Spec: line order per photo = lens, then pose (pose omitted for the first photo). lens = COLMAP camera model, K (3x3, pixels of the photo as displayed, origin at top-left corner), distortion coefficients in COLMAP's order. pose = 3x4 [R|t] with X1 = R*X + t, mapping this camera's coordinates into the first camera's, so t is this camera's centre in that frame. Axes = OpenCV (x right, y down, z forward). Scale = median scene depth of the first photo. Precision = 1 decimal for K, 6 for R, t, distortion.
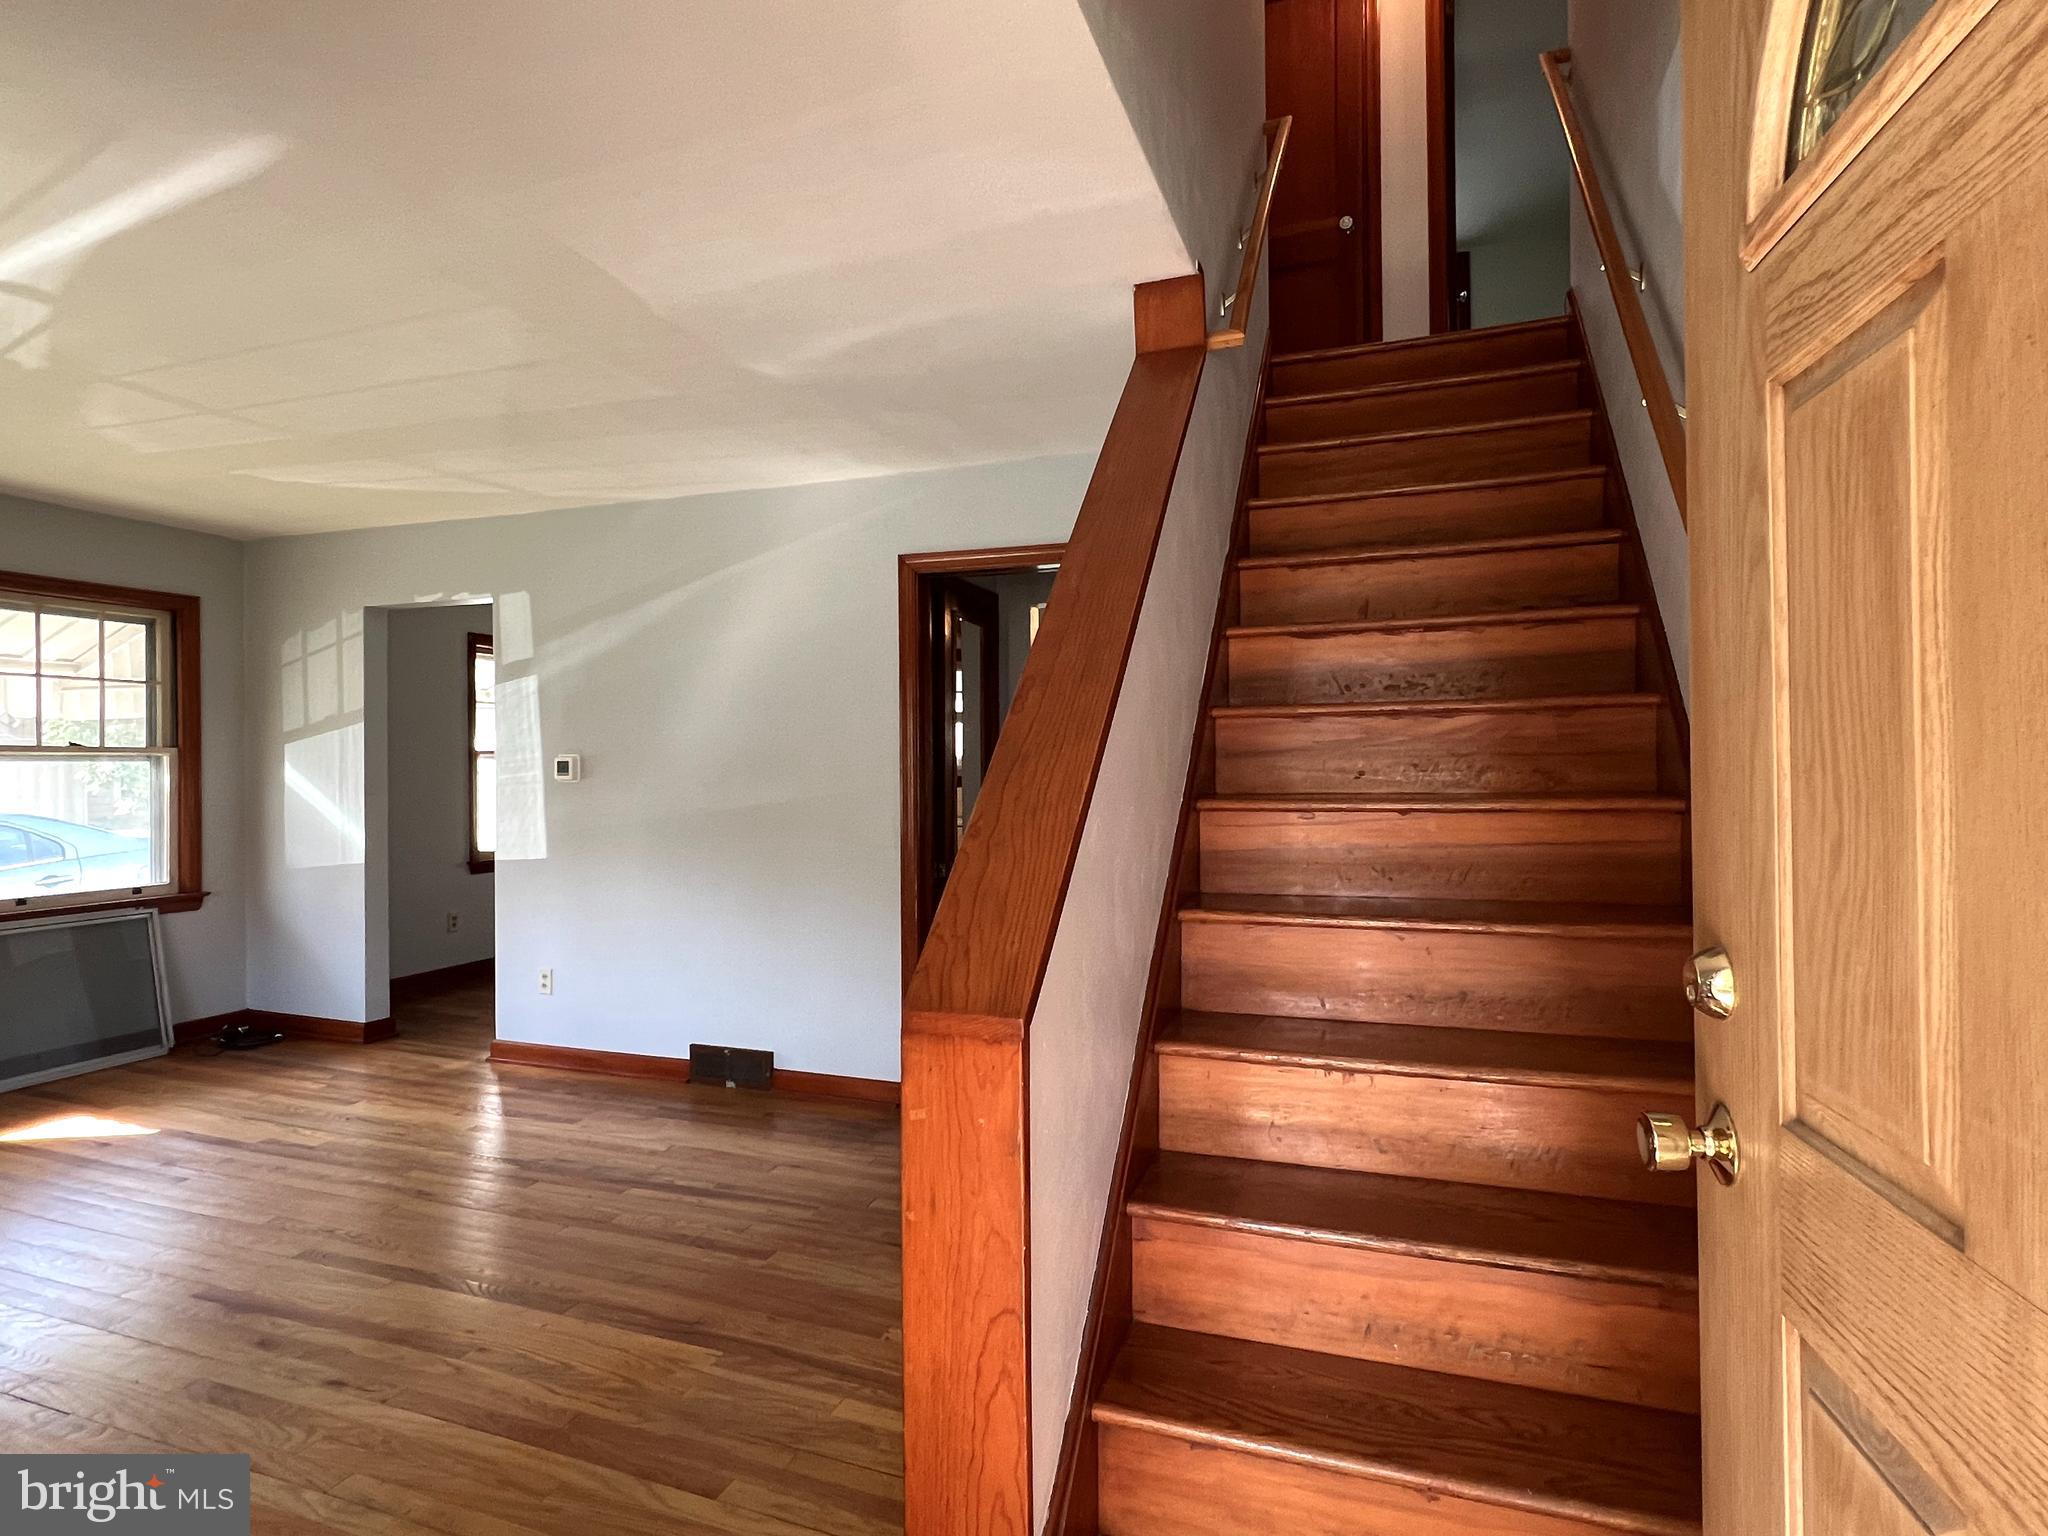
lens RADIAL K [[1076.3, 0, 1010.9], [0, 1076.3, 758.7], [0, 0, 1]] dist [-0.001059, 0.000687]
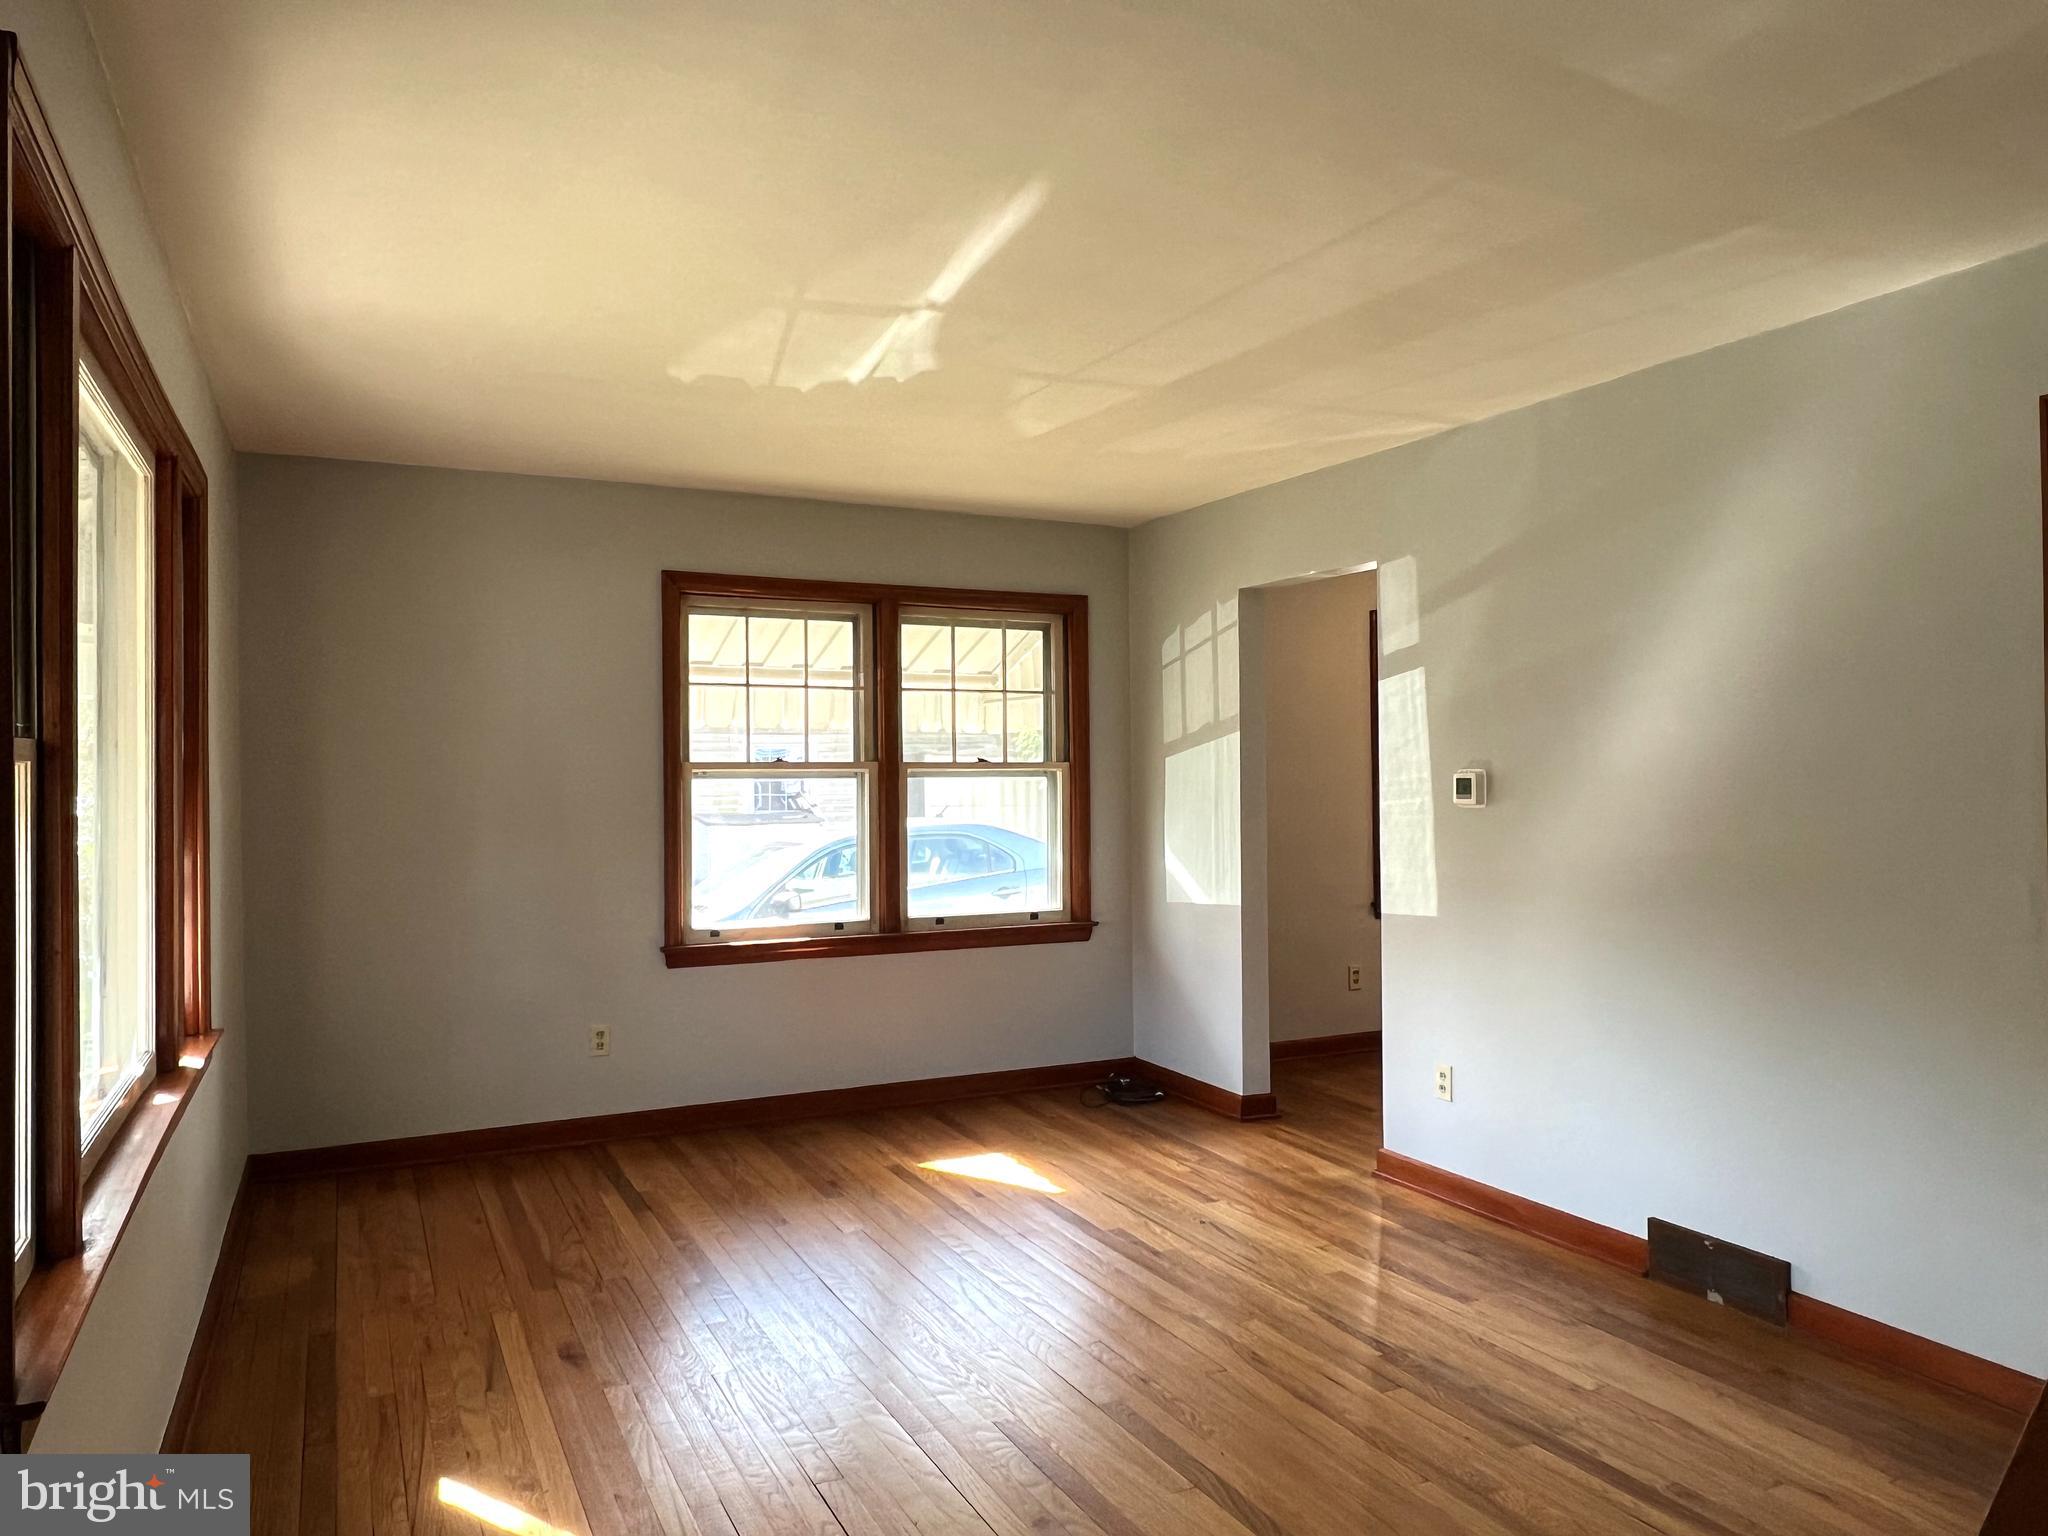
lens RADIAL K [[1368.2, 0, 1018.1], [0, 1368.2, 763.7], [0, 0, 1]] dist [-0.000431, -0.003672]
pose [[0.726778, -0.005126, -0.686854, -0.007717], [0.004287, 0.999987, -0.002927, -0.007013], [0.686859, -0.000817, 0.726790, 0.146033]]
